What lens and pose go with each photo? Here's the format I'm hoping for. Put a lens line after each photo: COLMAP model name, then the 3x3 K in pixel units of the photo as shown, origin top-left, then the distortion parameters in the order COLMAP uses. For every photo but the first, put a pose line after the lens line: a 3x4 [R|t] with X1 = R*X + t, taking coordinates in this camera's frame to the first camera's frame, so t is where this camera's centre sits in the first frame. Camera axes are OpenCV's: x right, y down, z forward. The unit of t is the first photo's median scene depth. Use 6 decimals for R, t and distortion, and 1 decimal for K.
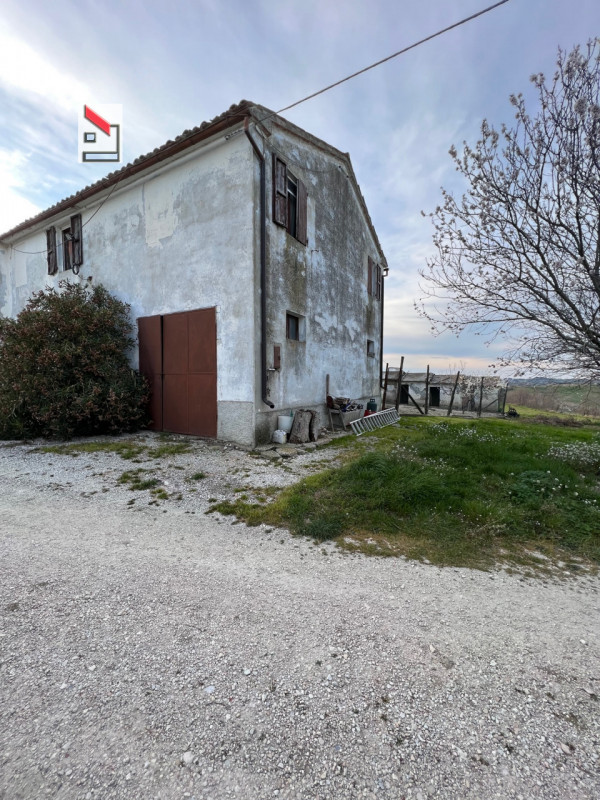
lens RADIAL K [[319.5, 0, 299.7], [0, 319.5, 399.8], [0, 0, 1]] dist [0.001156, 0.000117]
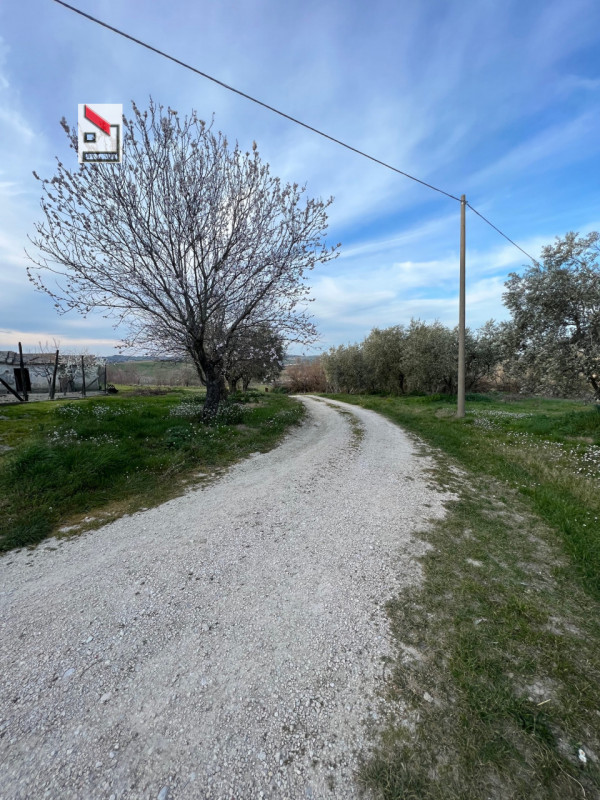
lens RADIAL K [[319.5, 0, 300.4], [0, 319.5, 399.5], [0, 0, 1]] dist [0.001156, 0.000117]
pose [[0.392726, -0.132104, 0.910118, -0.219316], [0.071059, 0.991030, 0.113185, -0.006293], [-0.916906, 0.020222, 0.398590, -0.028259]]
